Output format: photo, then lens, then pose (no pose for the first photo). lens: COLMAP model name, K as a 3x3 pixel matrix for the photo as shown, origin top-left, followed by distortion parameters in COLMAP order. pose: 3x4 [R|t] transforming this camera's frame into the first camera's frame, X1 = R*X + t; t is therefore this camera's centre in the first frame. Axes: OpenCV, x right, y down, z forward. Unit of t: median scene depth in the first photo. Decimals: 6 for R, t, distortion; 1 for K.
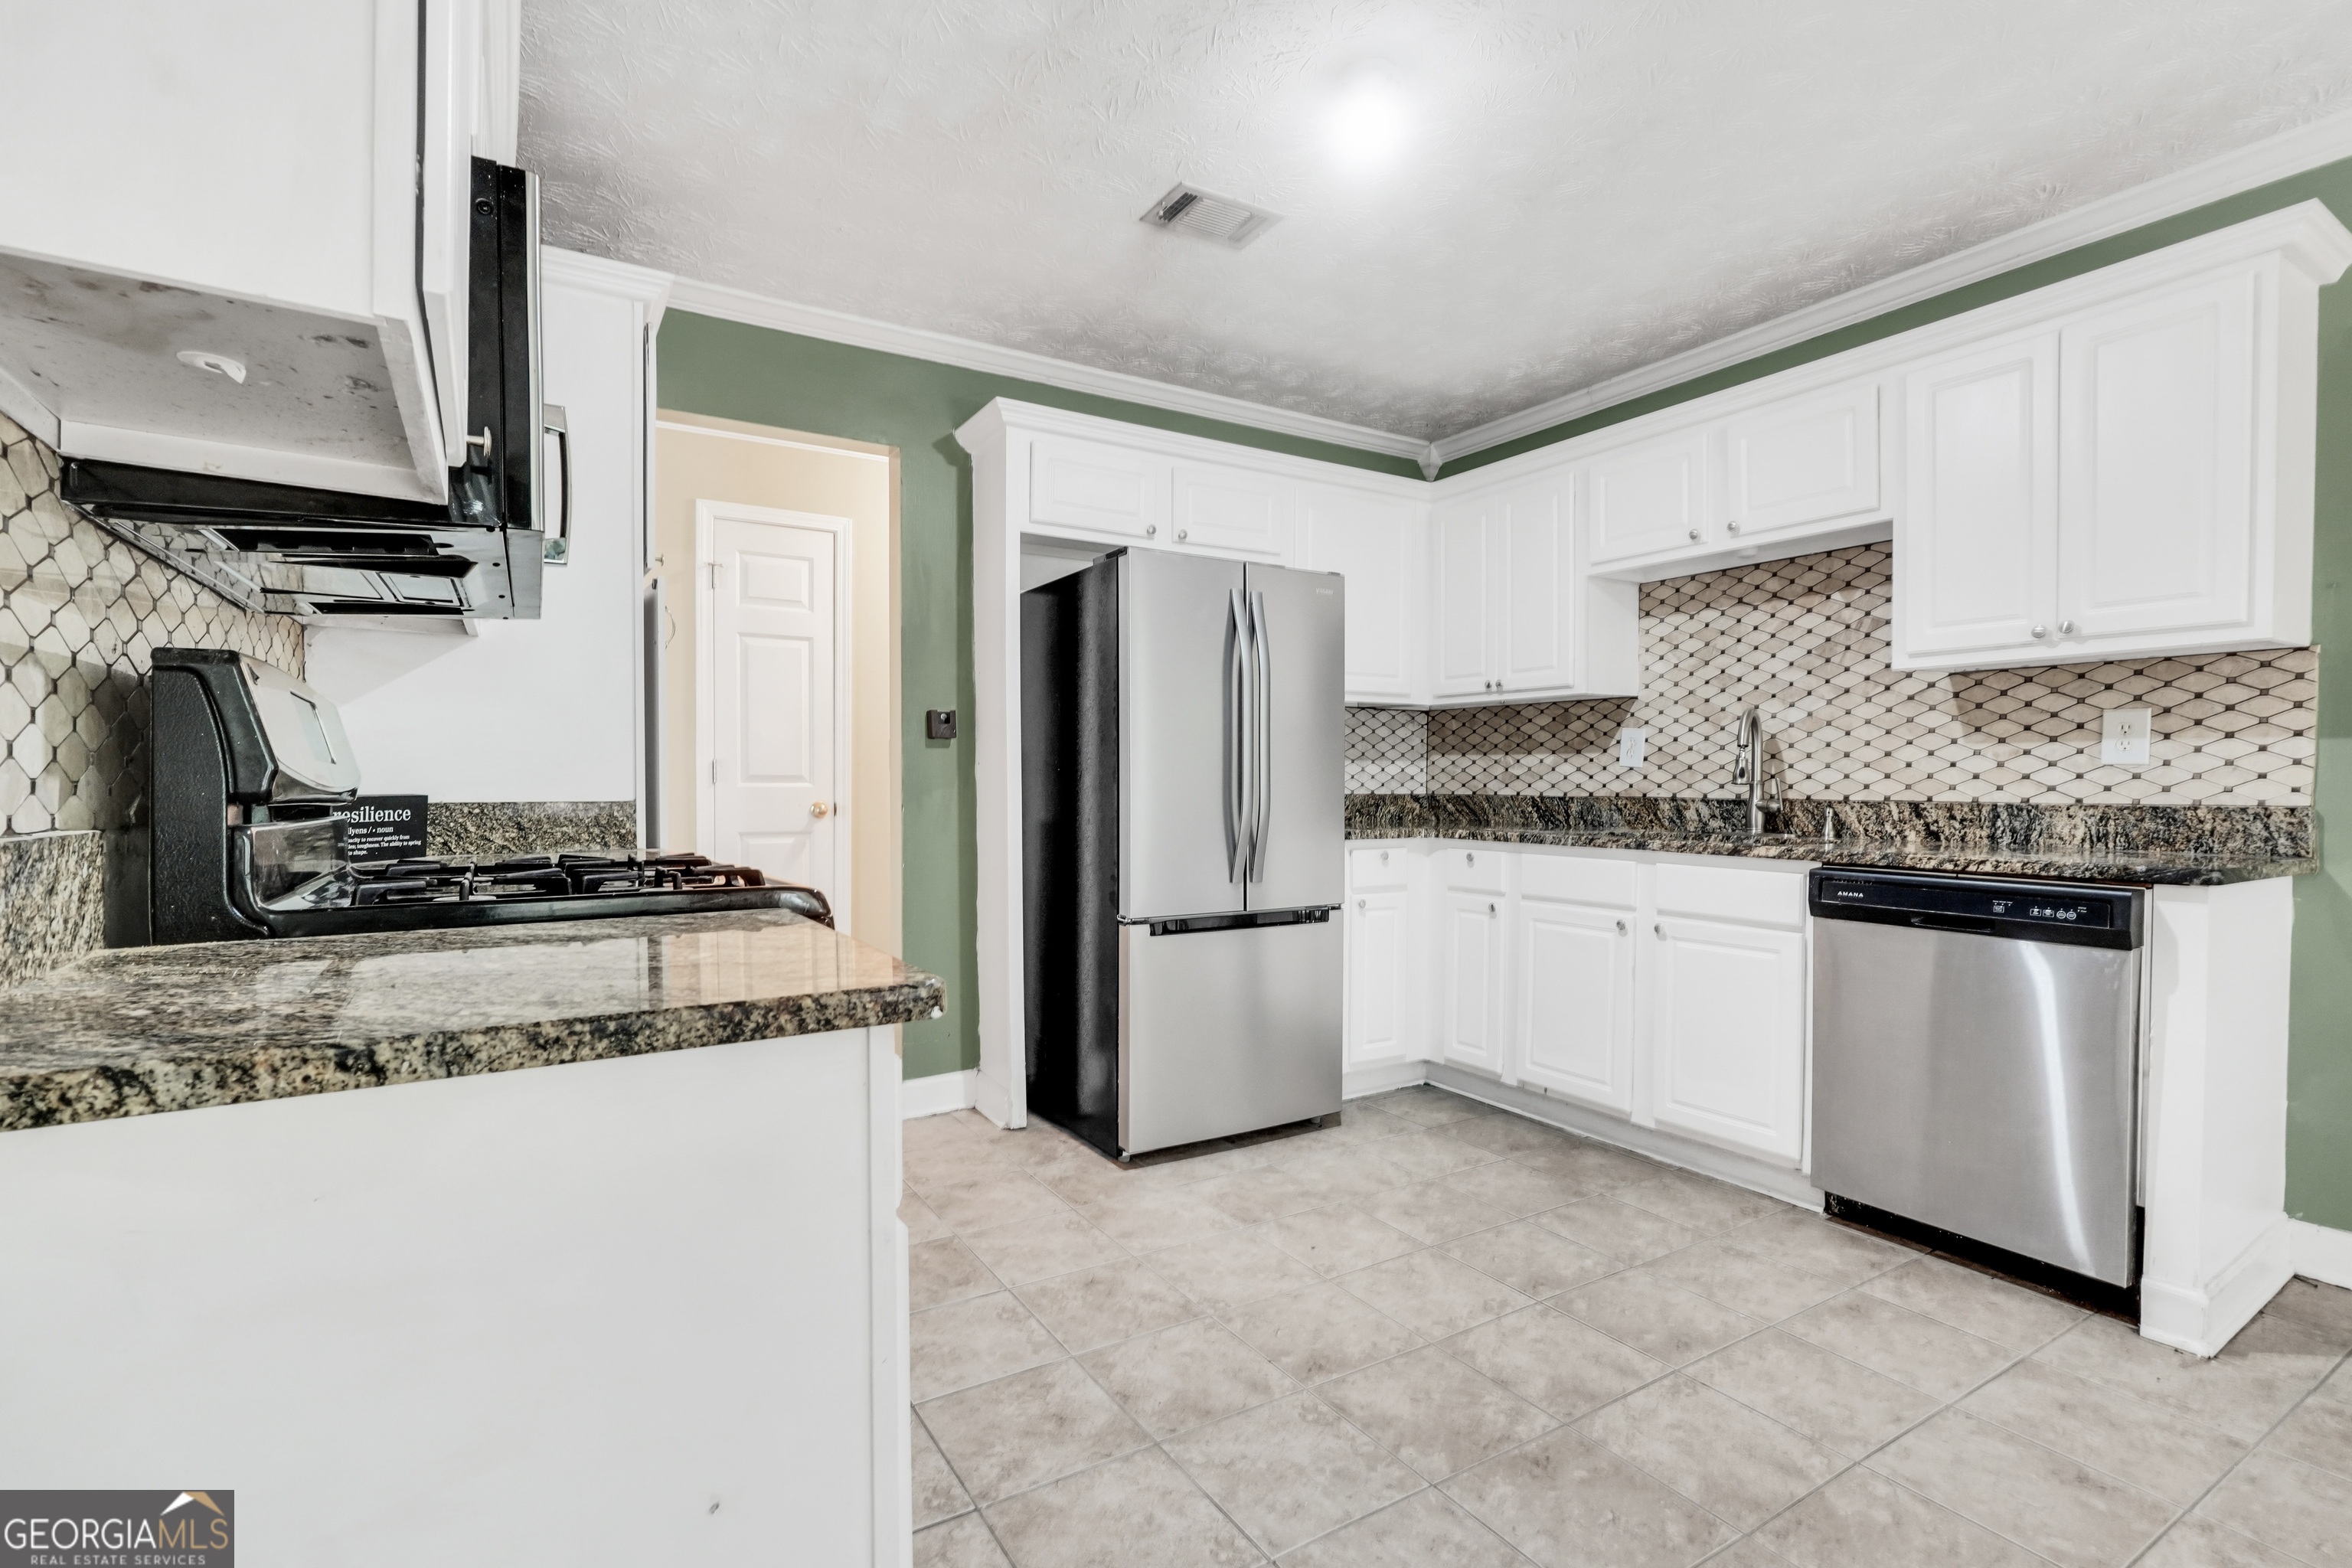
lens RADIAL K [[1057.7, 0, 1148.1], [0, 1057.7, 799.2], [0, 0, 1]] dist [-0.005364, 0.001022]
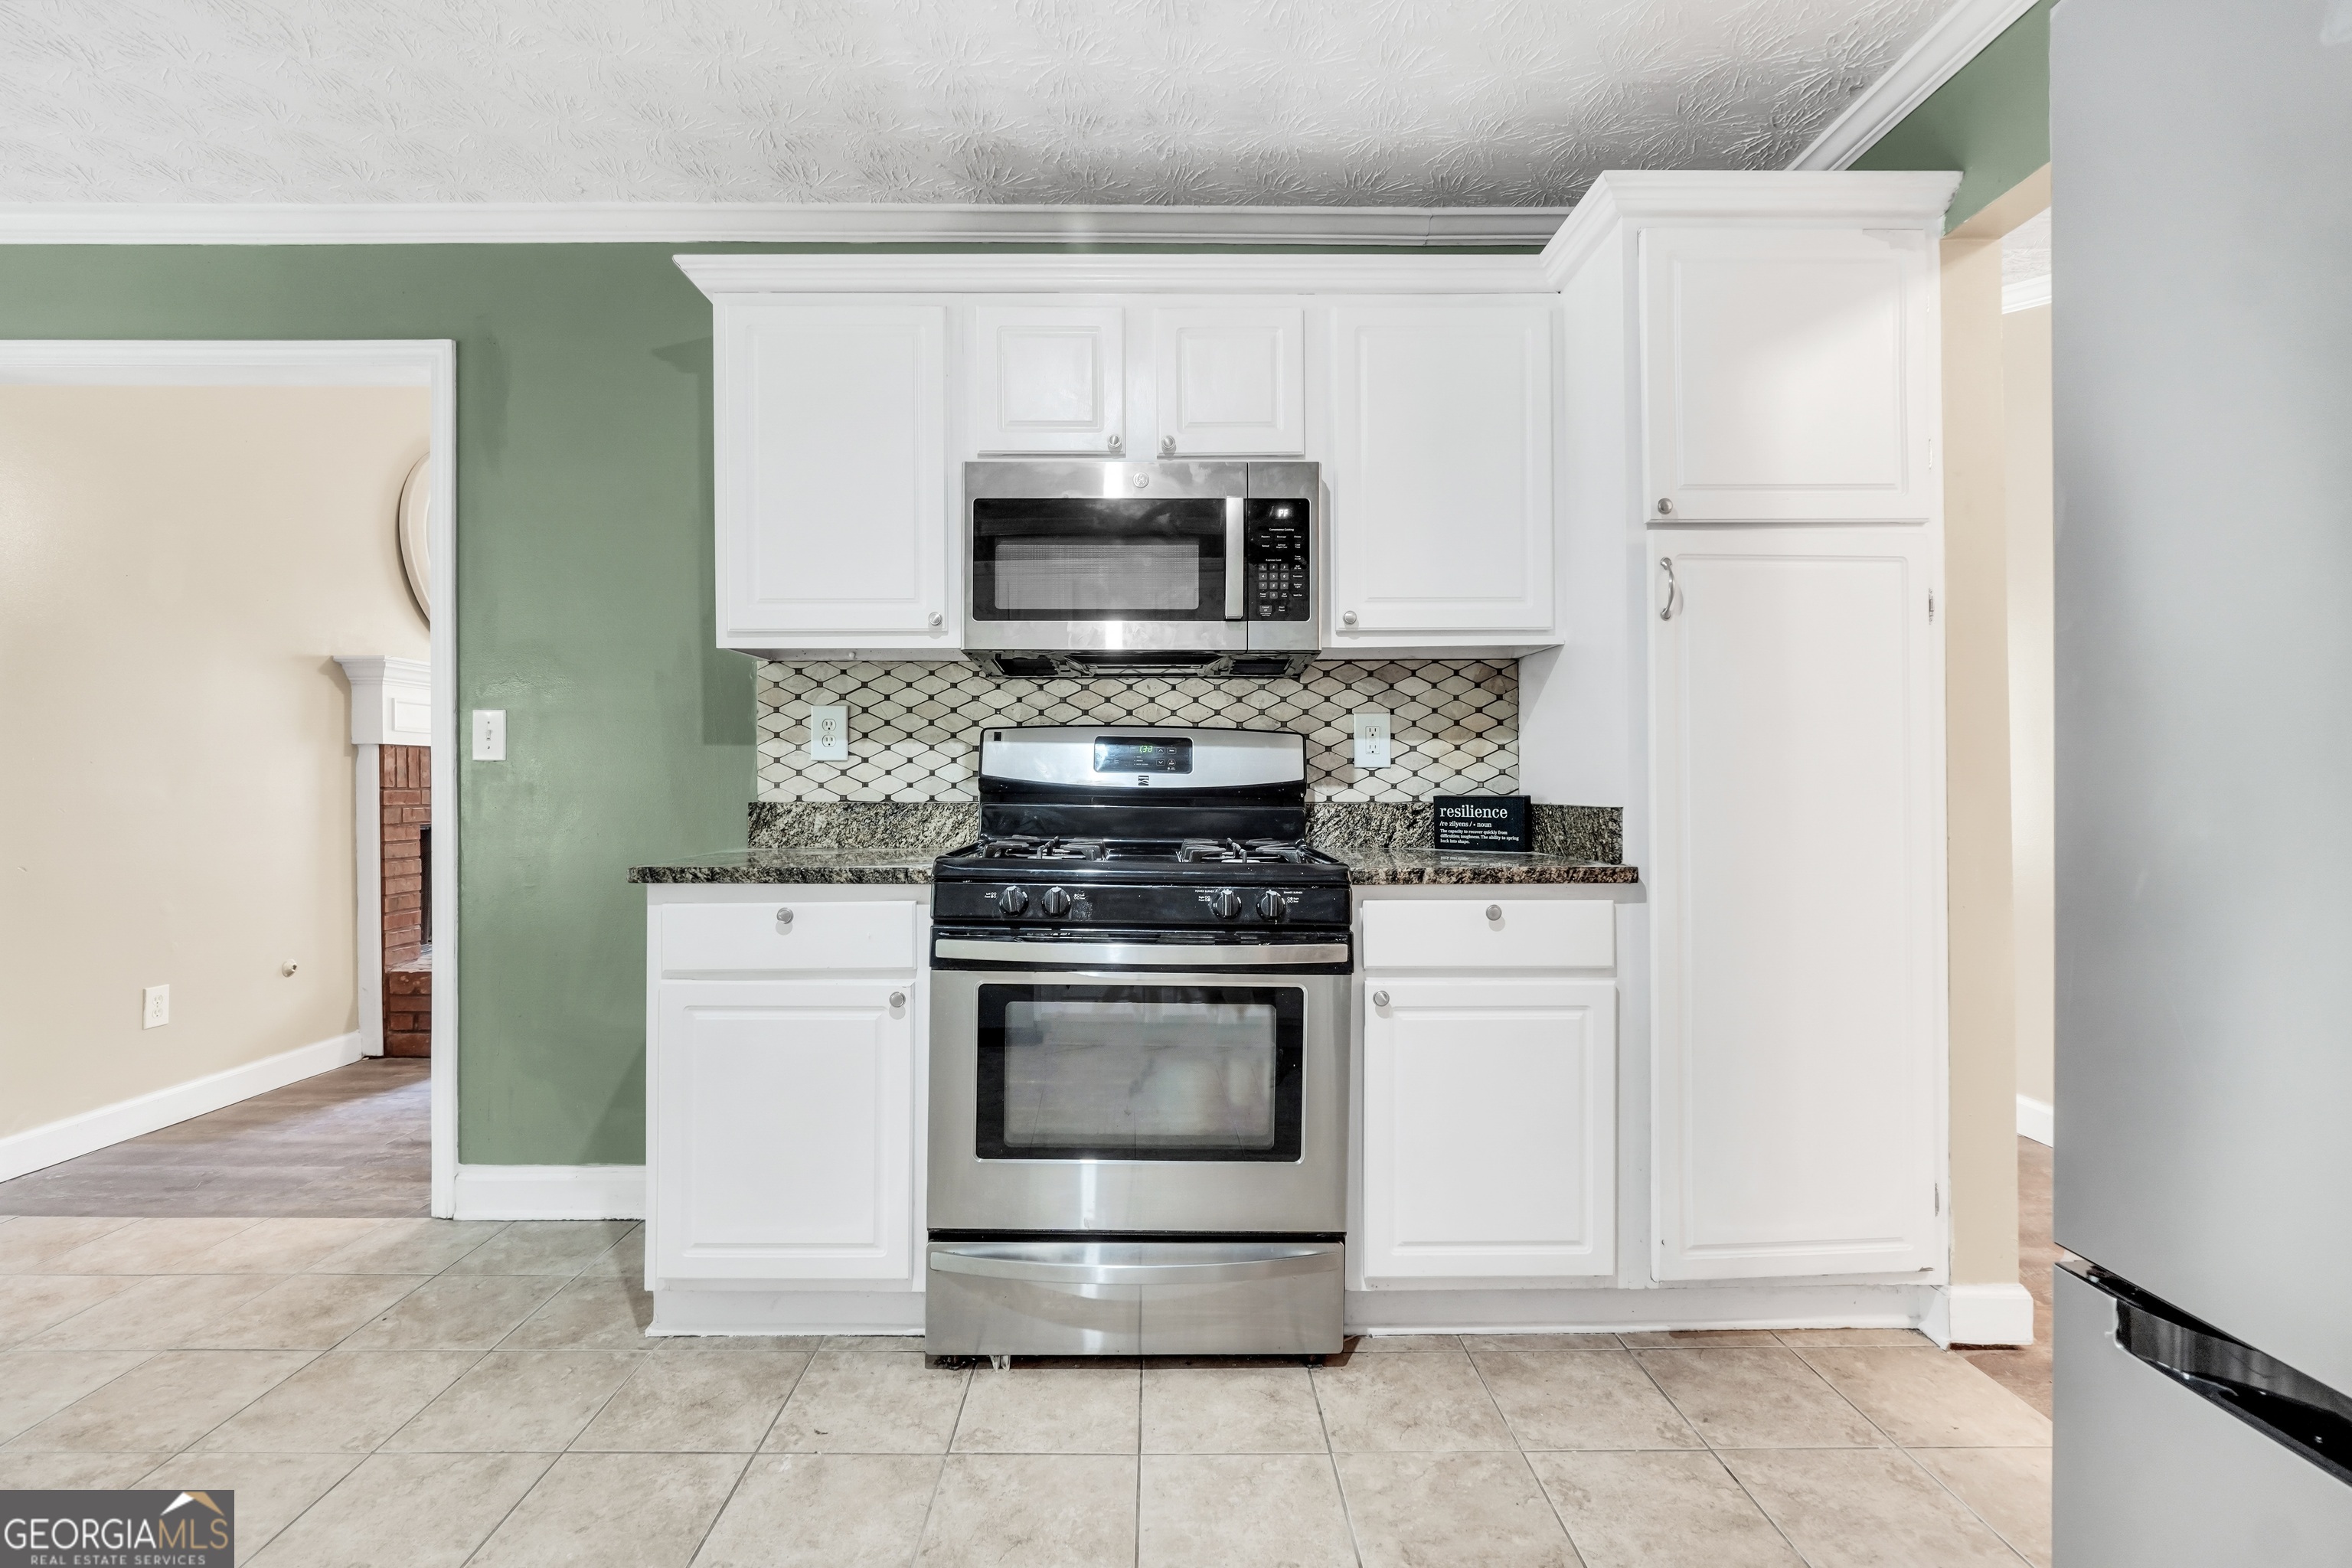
lens RADIAL K [[1073.8, 0, 1171.8], [0, 1073.8, 782.8], [0, 0, 1]] dist [-0.009021, 0.000792]
pose [[-0.495681, -0.004795, -0.868491, 0.402006], [-0.015881, 0.999868, 0.003544, -0.013658], [0.868359, 0.015549, -0.495692, 1.022226]]
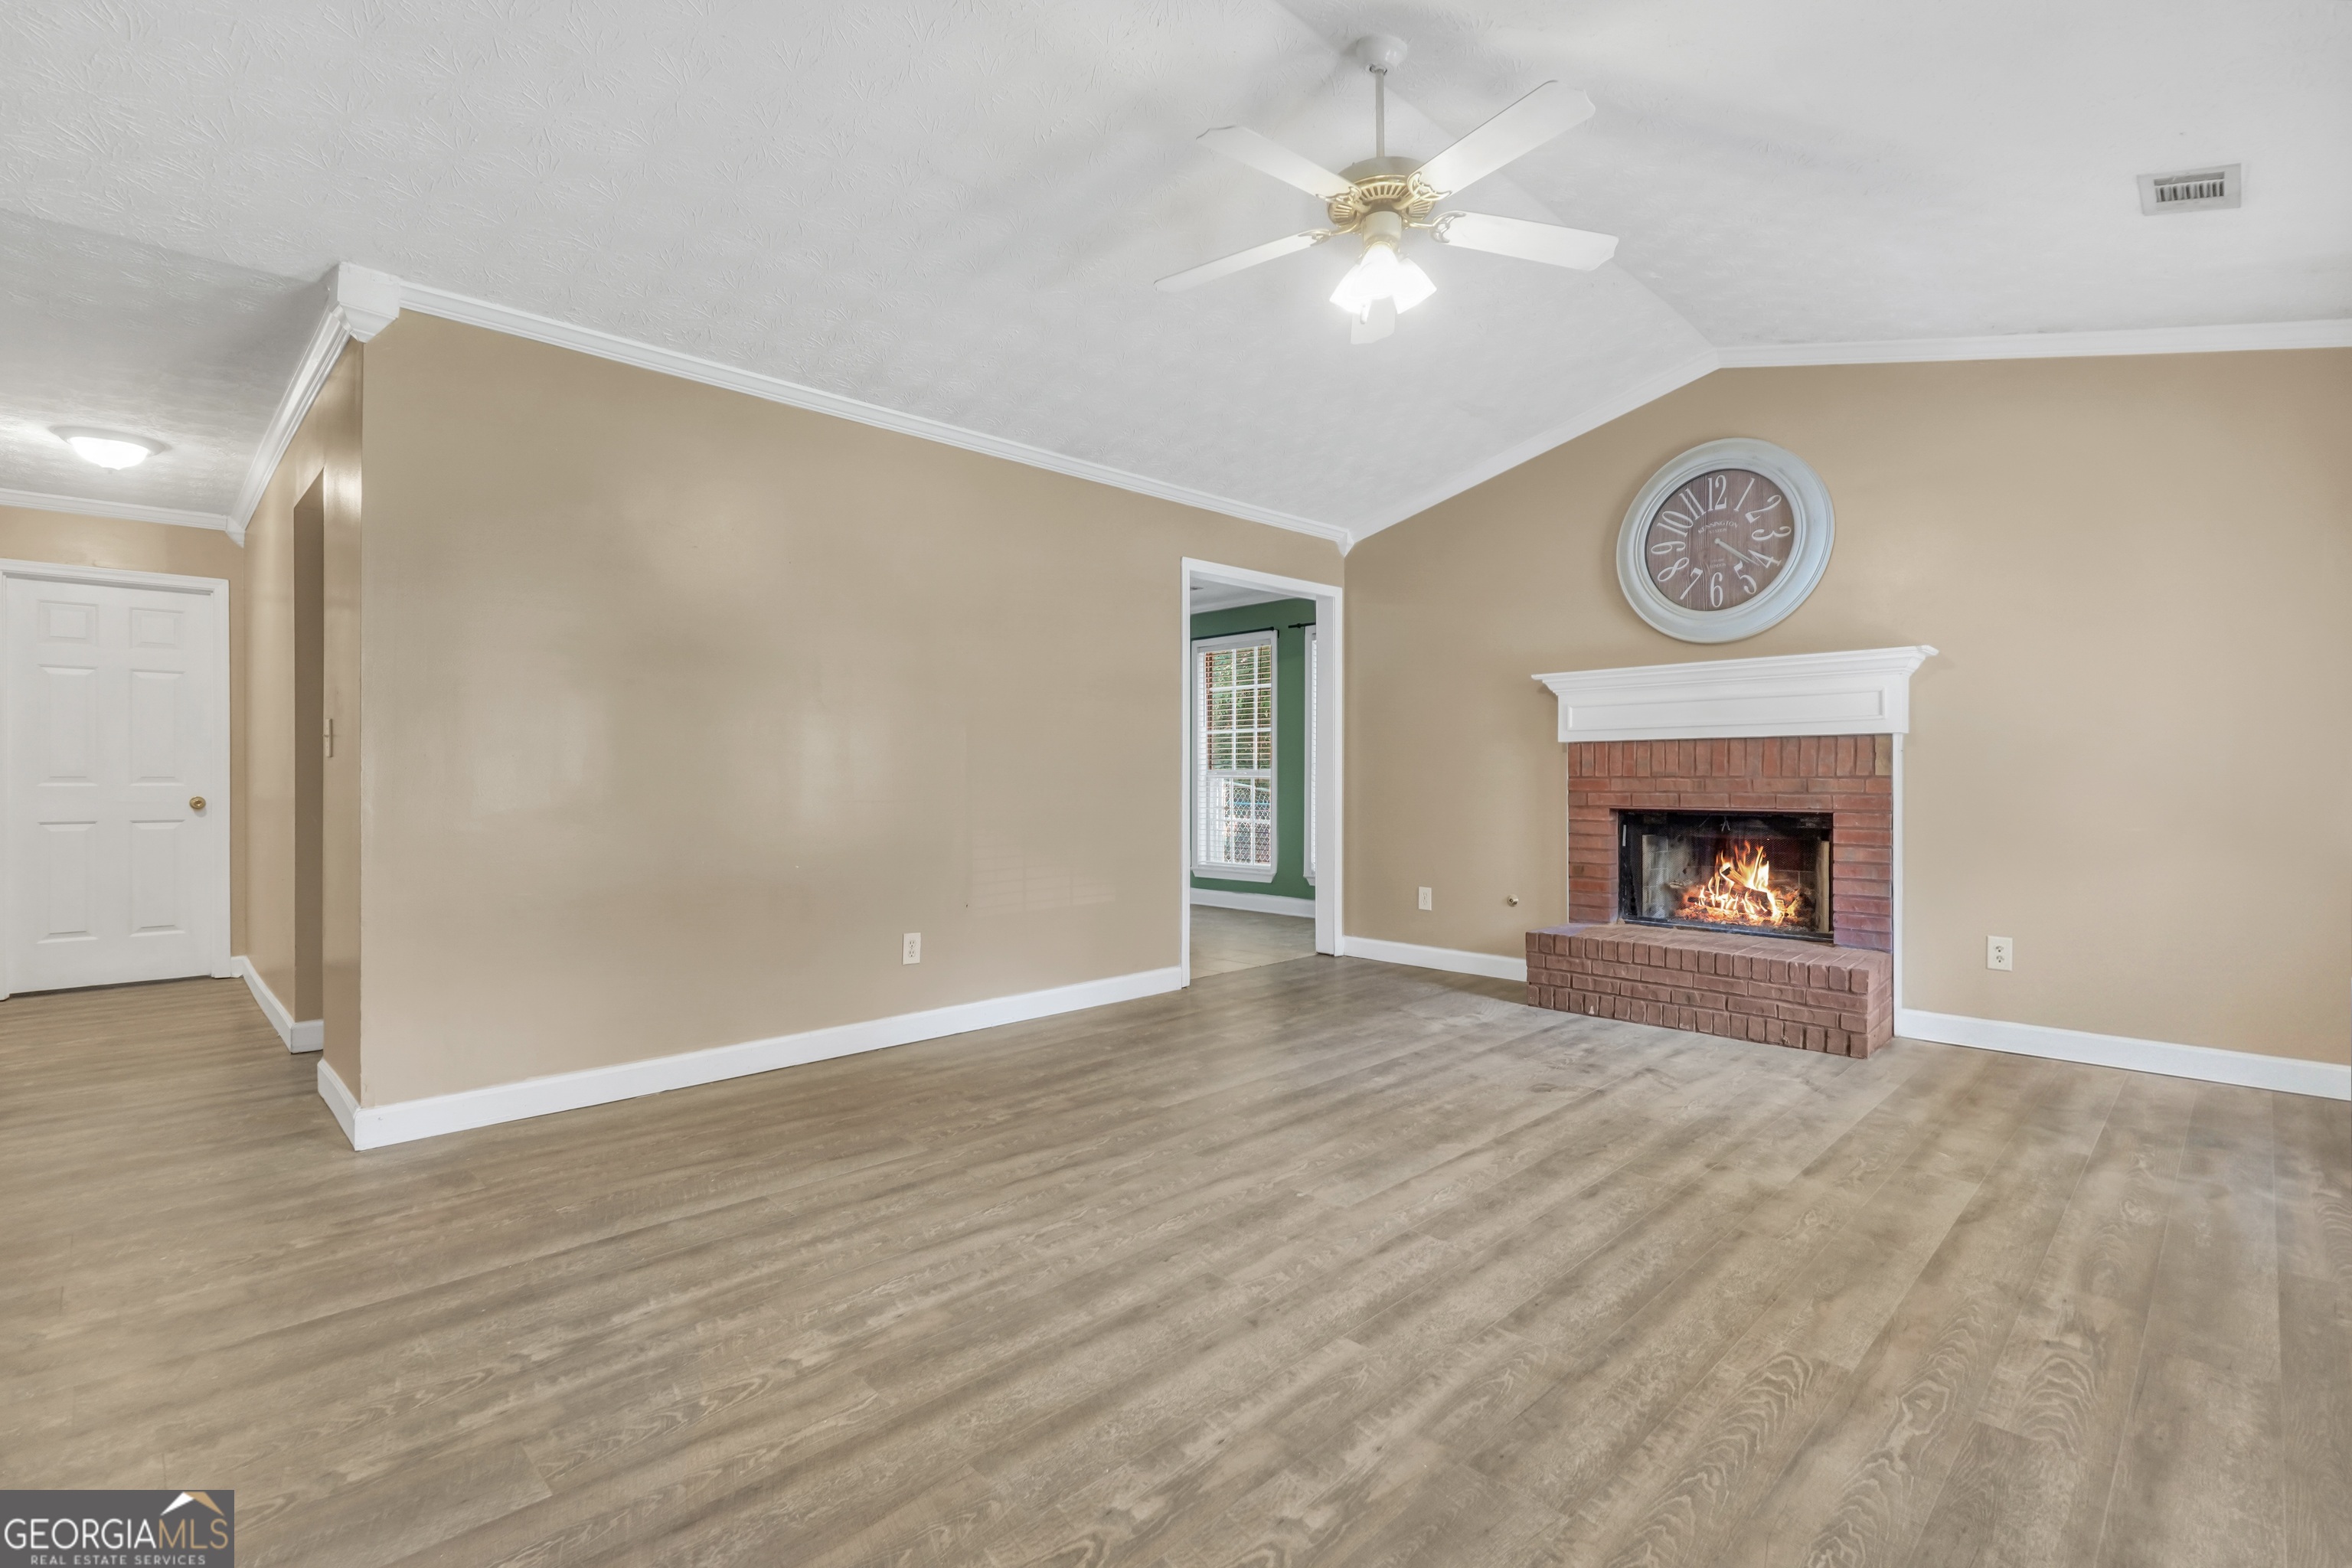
lens RADIAL K [[1077.4, 0, 1157.2], [0, 1077.4, 781.4], [0, 0, 1]] dist [-0.006454, 0.001652]
pose [[-0.232141, -0.006805, 0.972658, -2.110021], [0.017198, 0.999790, 0.011100, -0.009569], [-0.972530, 0.019305, -0.231975, 0.454561]]
